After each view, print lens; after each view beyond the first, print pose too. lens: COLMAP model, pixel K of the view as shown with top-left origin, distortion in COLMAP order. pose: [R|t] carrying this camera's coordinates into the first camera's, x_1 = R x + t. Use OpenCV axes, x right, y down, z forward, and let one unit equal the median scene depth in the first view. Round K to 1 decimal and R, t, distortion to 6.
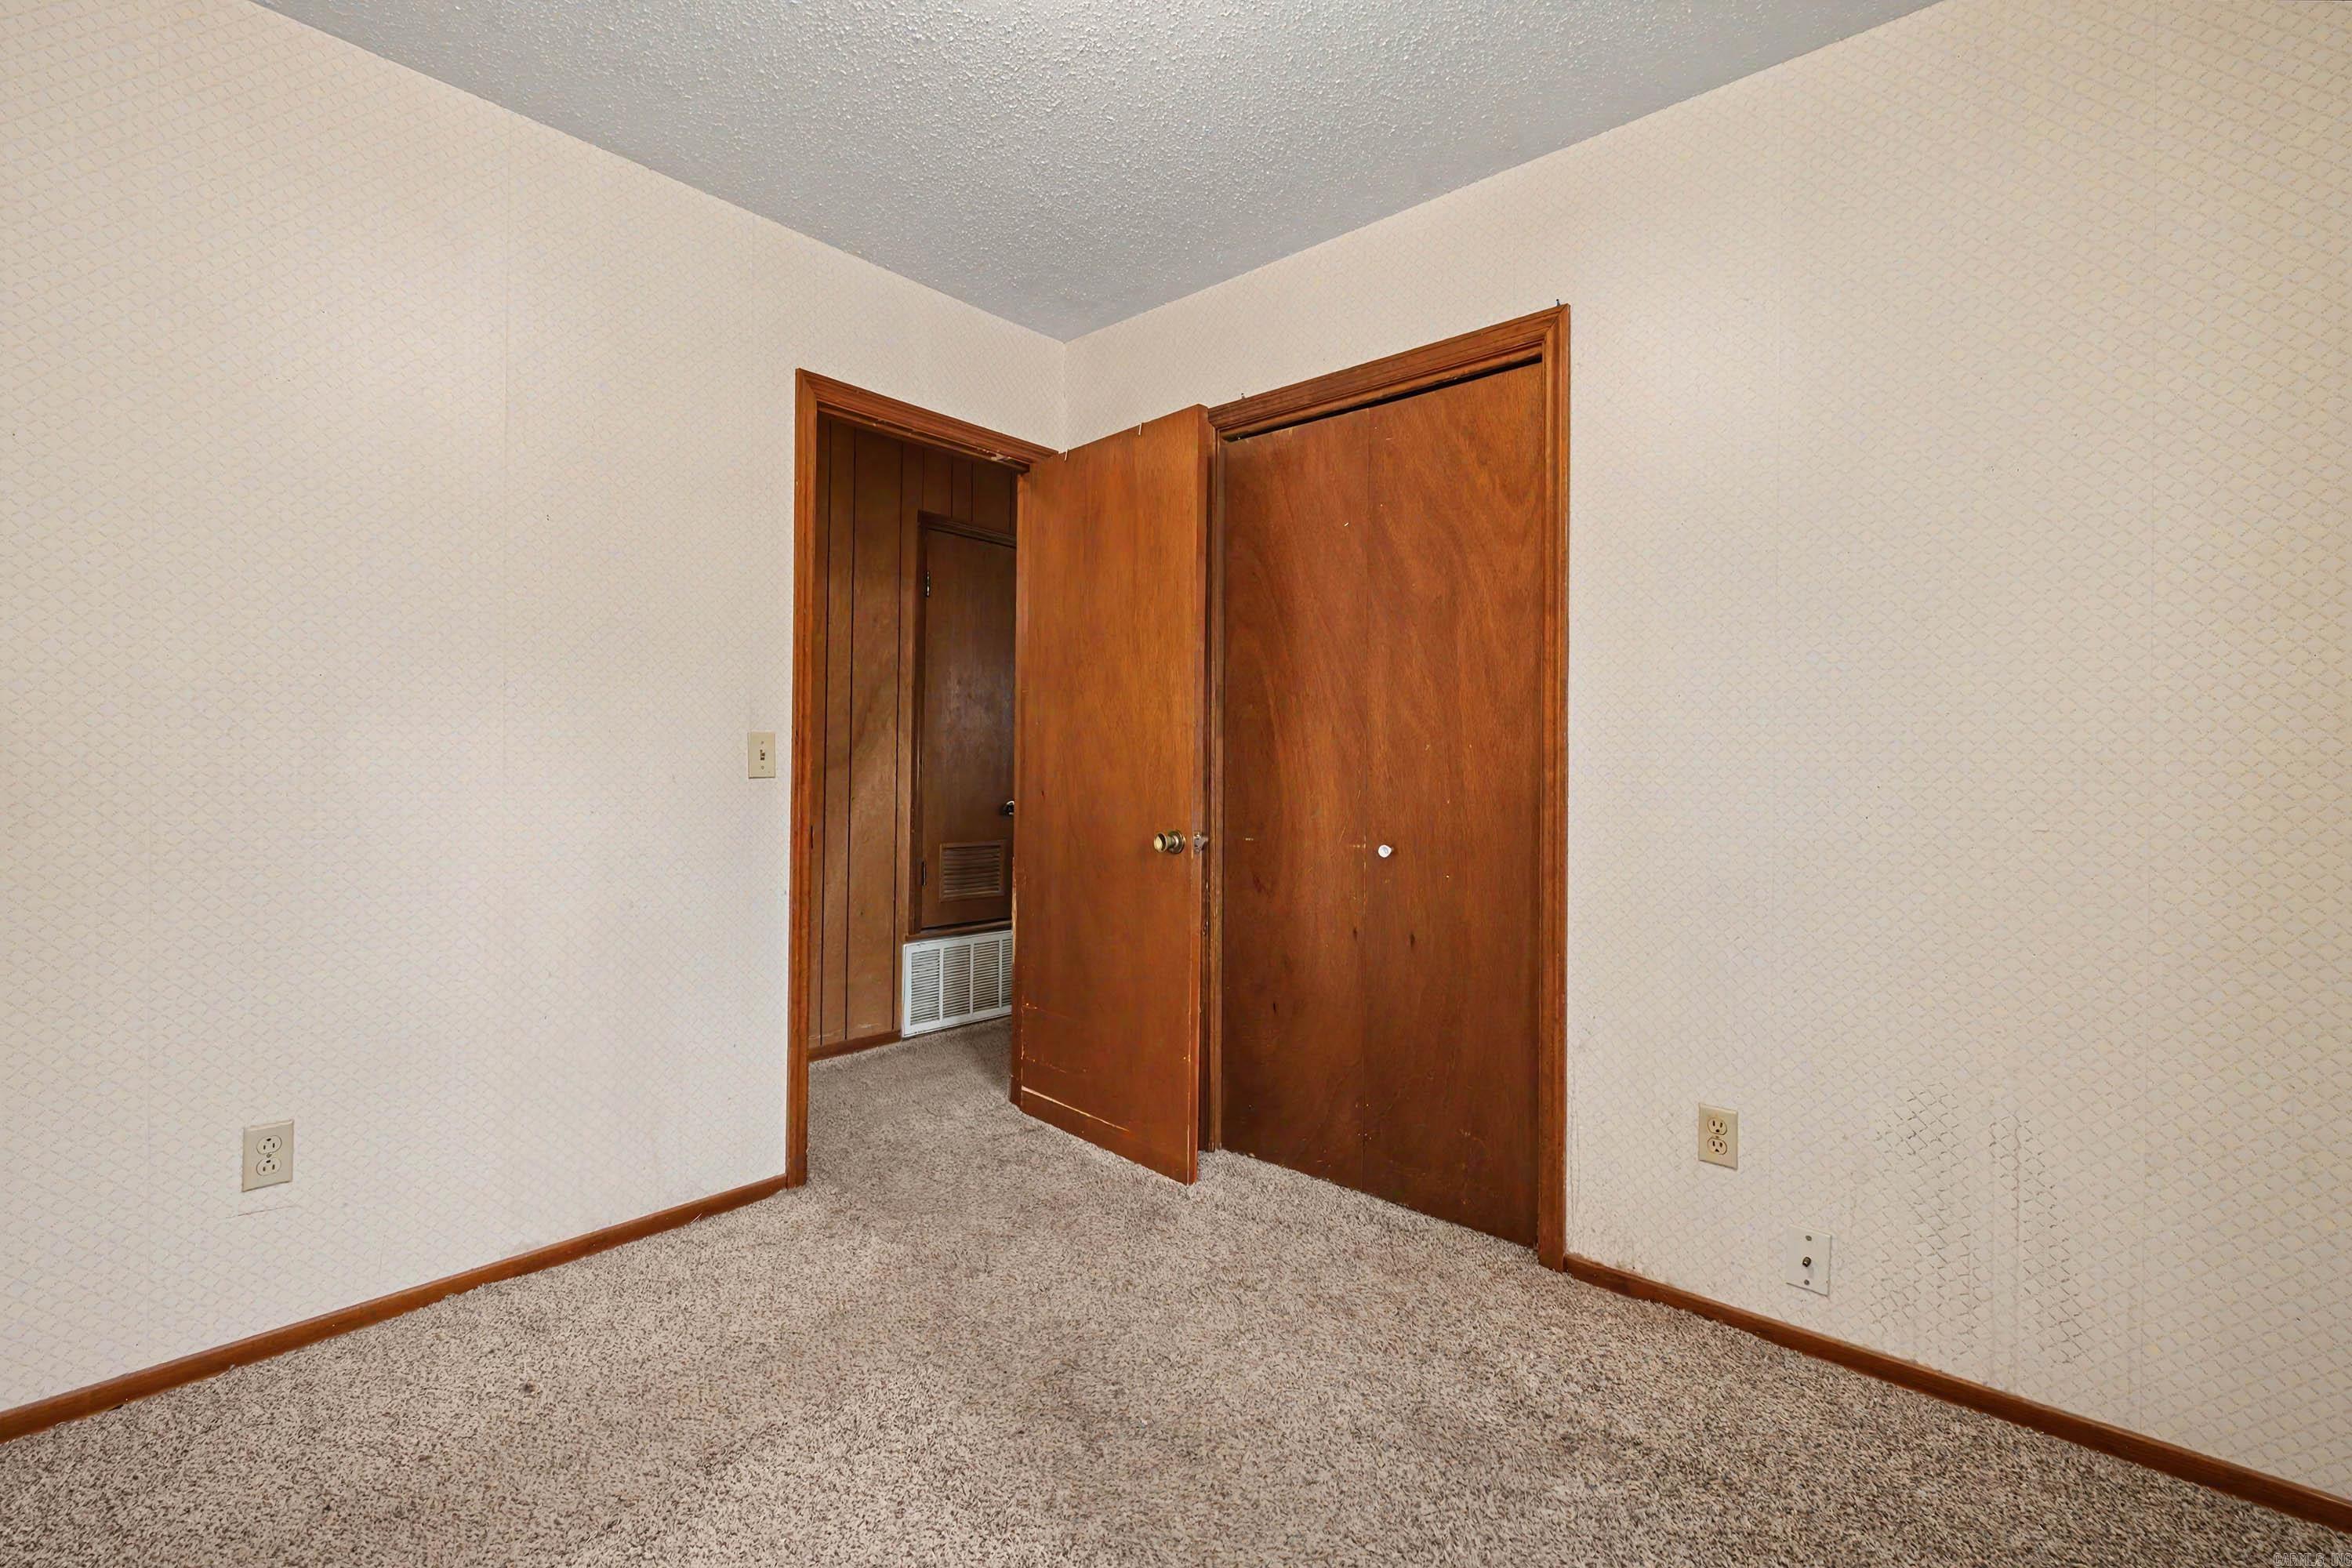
lens RADIAL K [[1030.5, 0, 1175.9], [0, 1030.5, 769.8], [0, 0, 1]] dist [-0.004484, -0.002674]
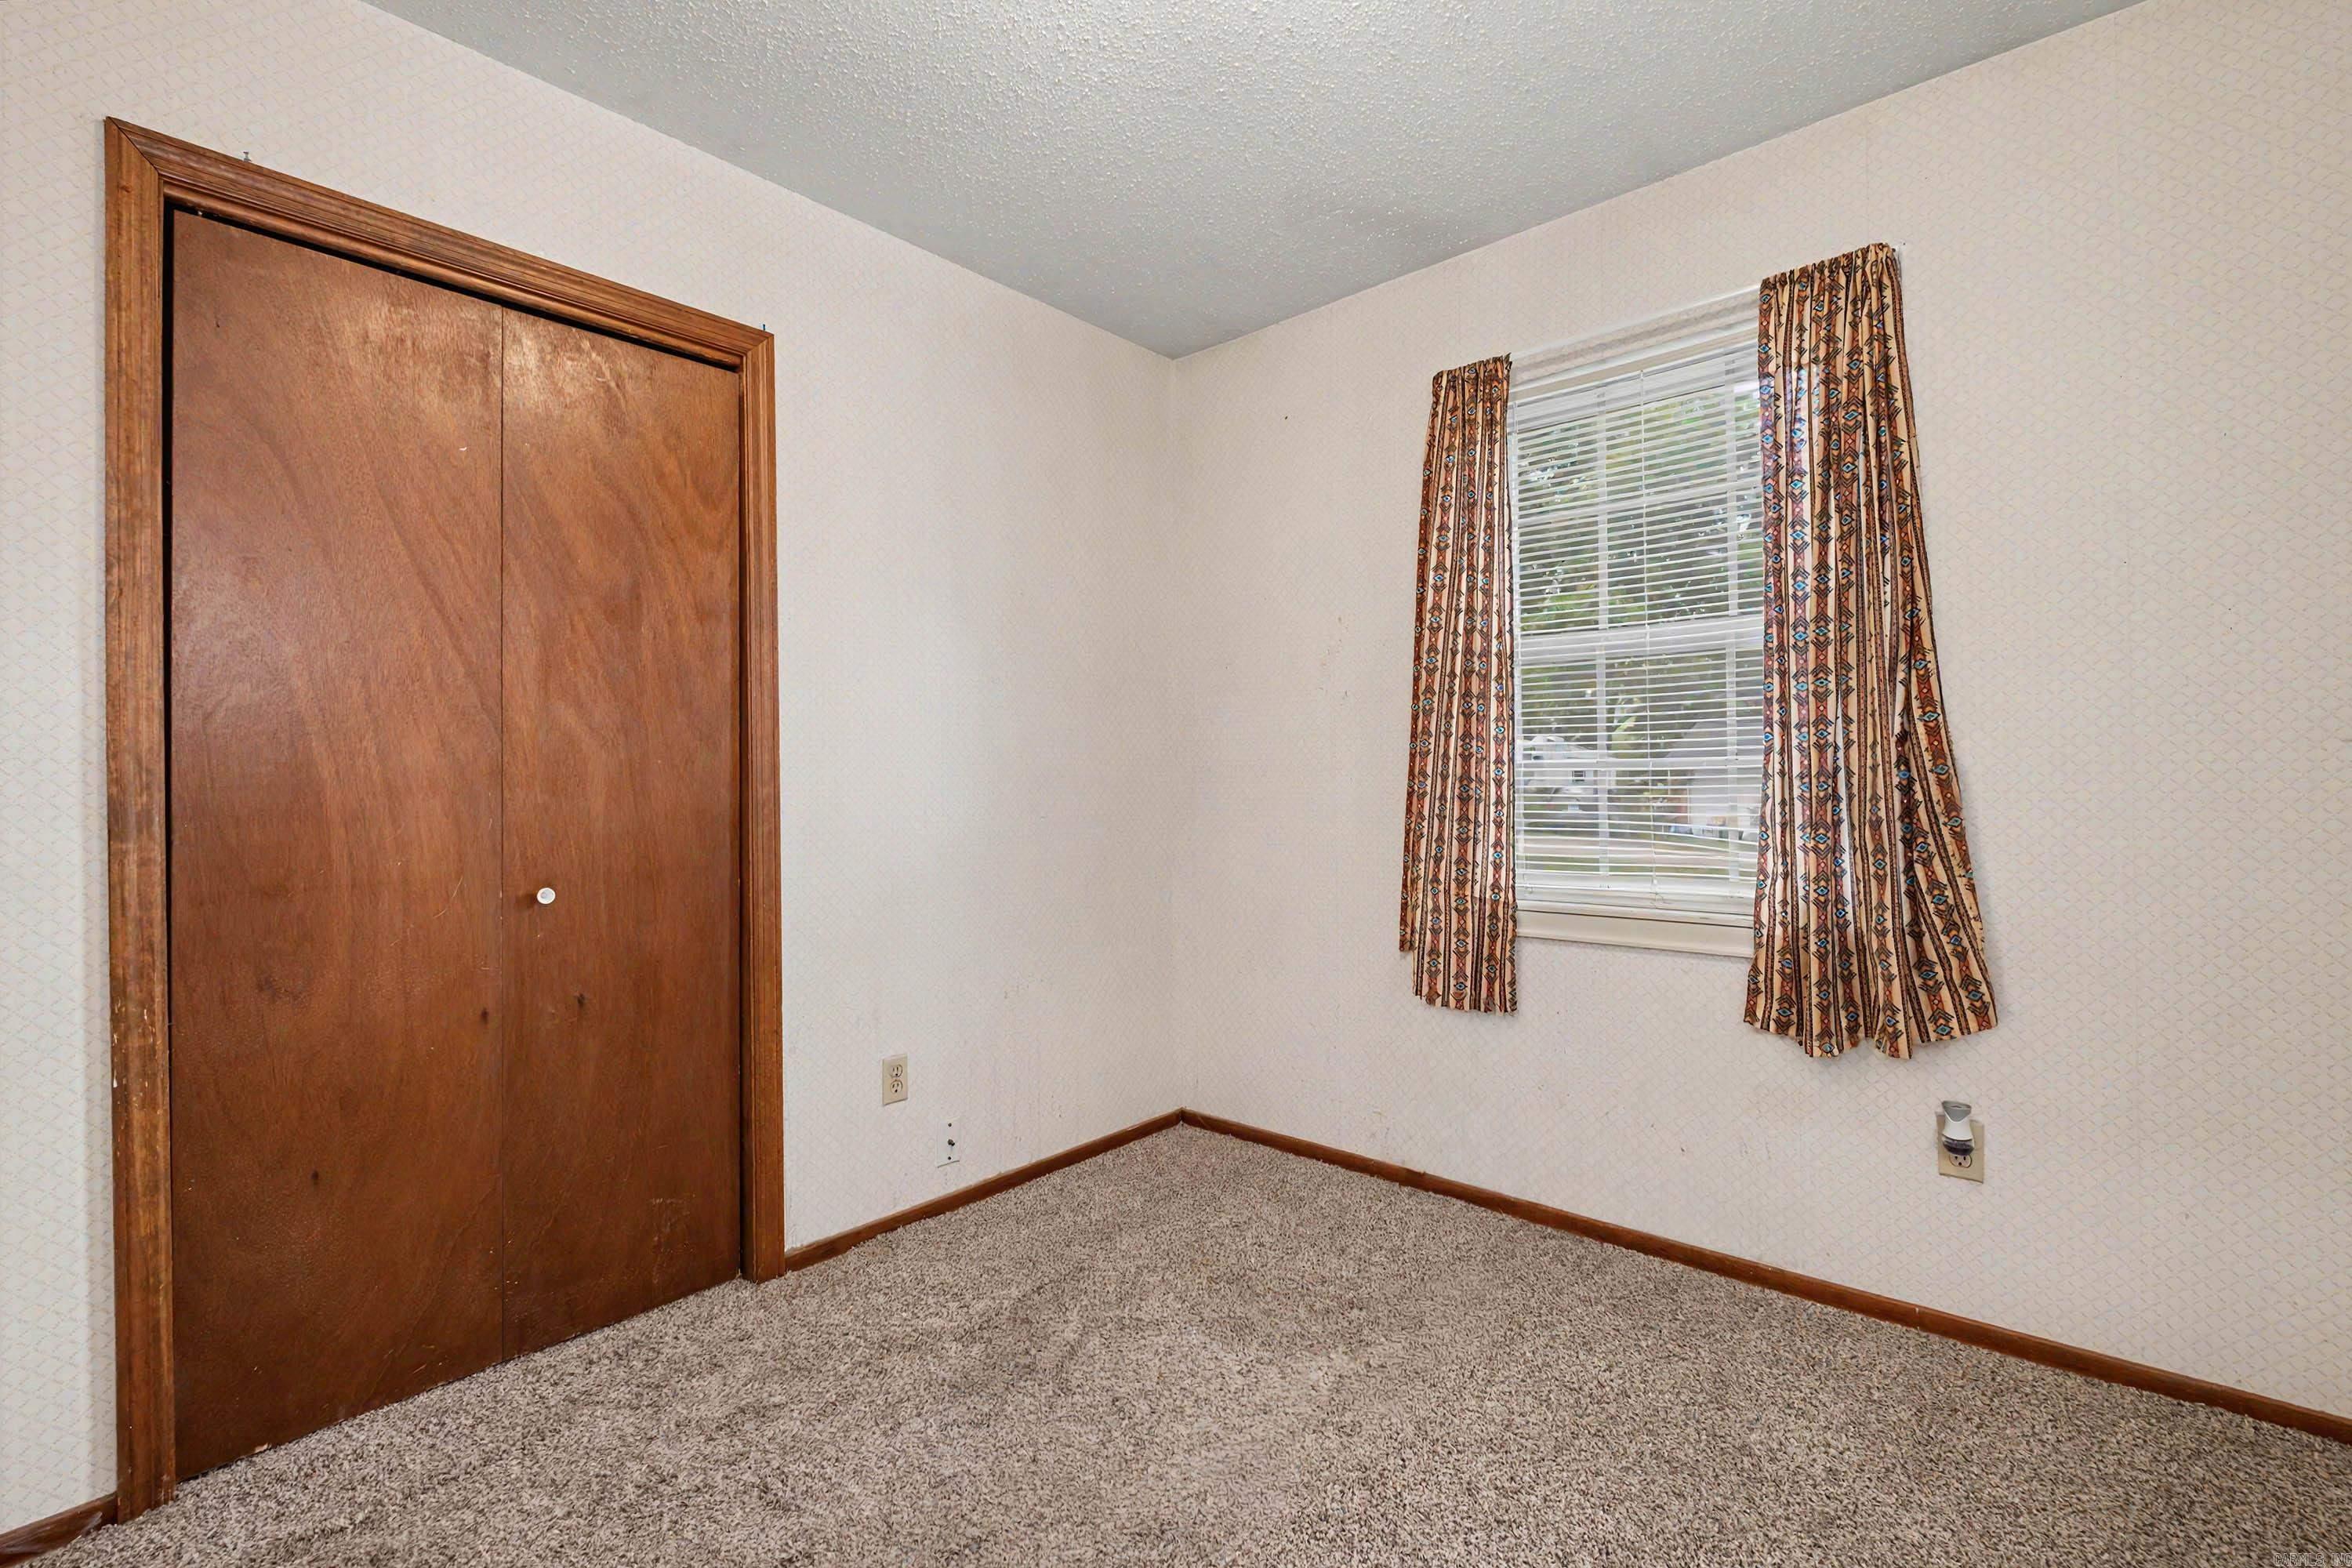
lens RADIAL K [[1030.5, 0, 1174.1], [0, 1030.5, 776.5], [0, 0, 1]] dist [-0.004484, -0.002674]
pose [[0.004785, -0.005164, 0.999975, -0.614755], [0.015763, 0.999863, 0.005088, -0.007289], [-0.999864, 0.015739, 0.004866, 0.566538]]
